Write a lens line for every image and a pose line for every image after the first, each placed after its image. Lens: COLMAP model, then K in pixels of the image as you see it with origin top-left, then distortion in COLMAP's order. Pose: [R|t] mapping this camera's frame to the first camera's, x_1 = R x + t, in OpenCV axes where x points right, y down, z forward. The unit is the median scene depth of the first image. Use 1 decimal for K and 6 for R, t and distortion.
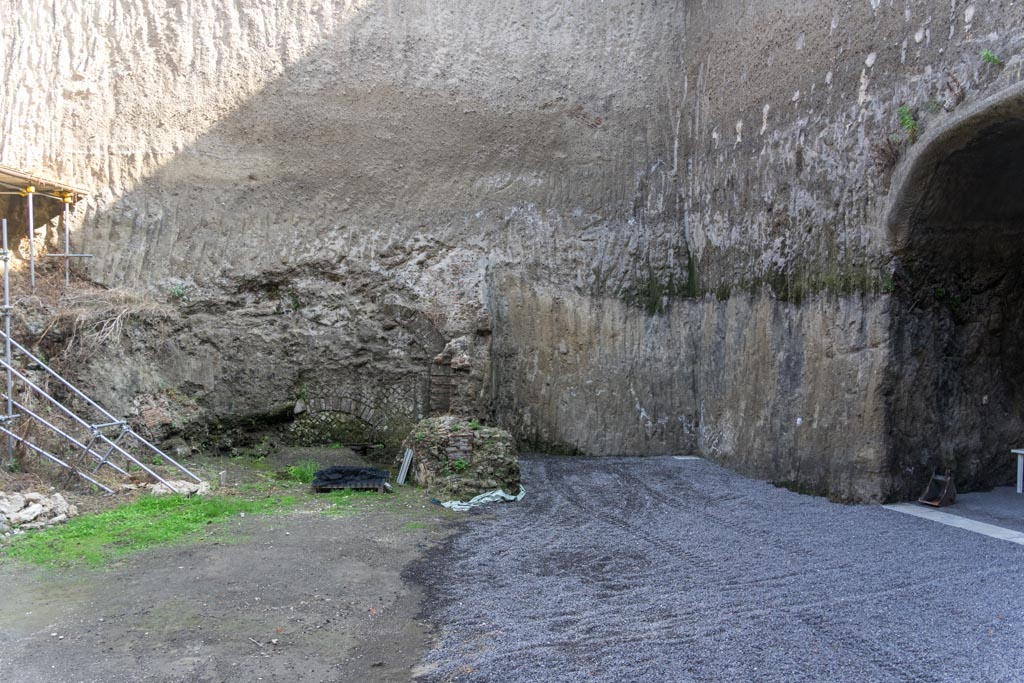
lens RADIAL K [[807.3, 0, 512.0], [0, 807.3, 341.5], [0, 0, 1]] dist [0.054332, -0.073088]
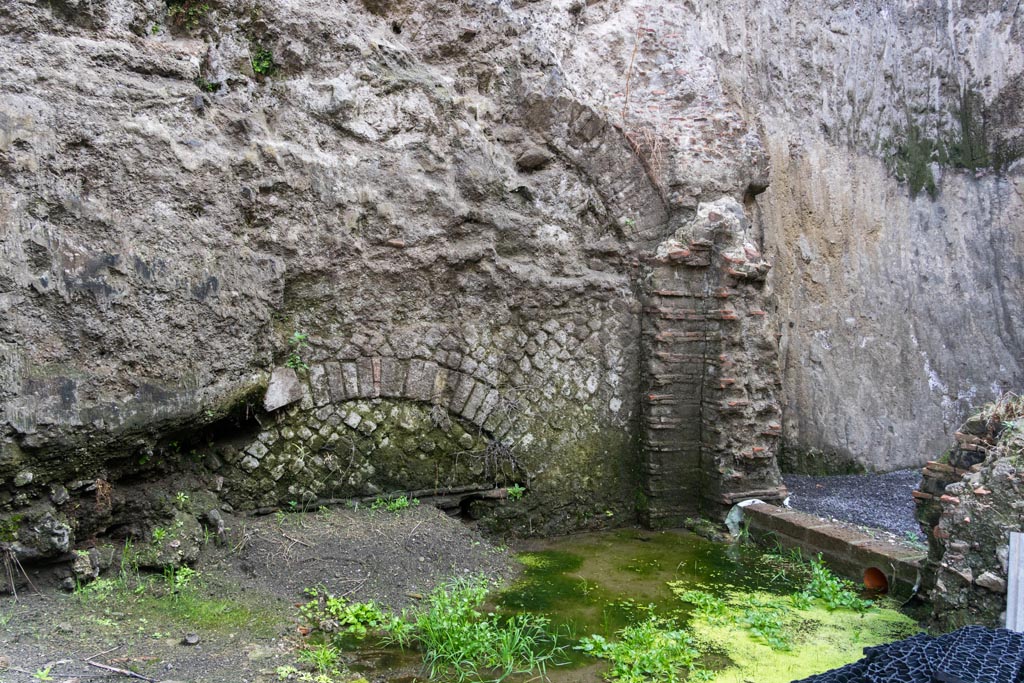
lens RADIAL K [[807.3, 0, 512.0], [0, 807.3, 341.5], [0, 0, 1]] dist [0.054332, -0.073088]
pose [[0.898352, -0.006001, 0.439235, -0.323251], [-0.009772, 0.999386, 0.033639, 0.050642], [-0.439168, -0.034512, 0.897742, 0.680970]]
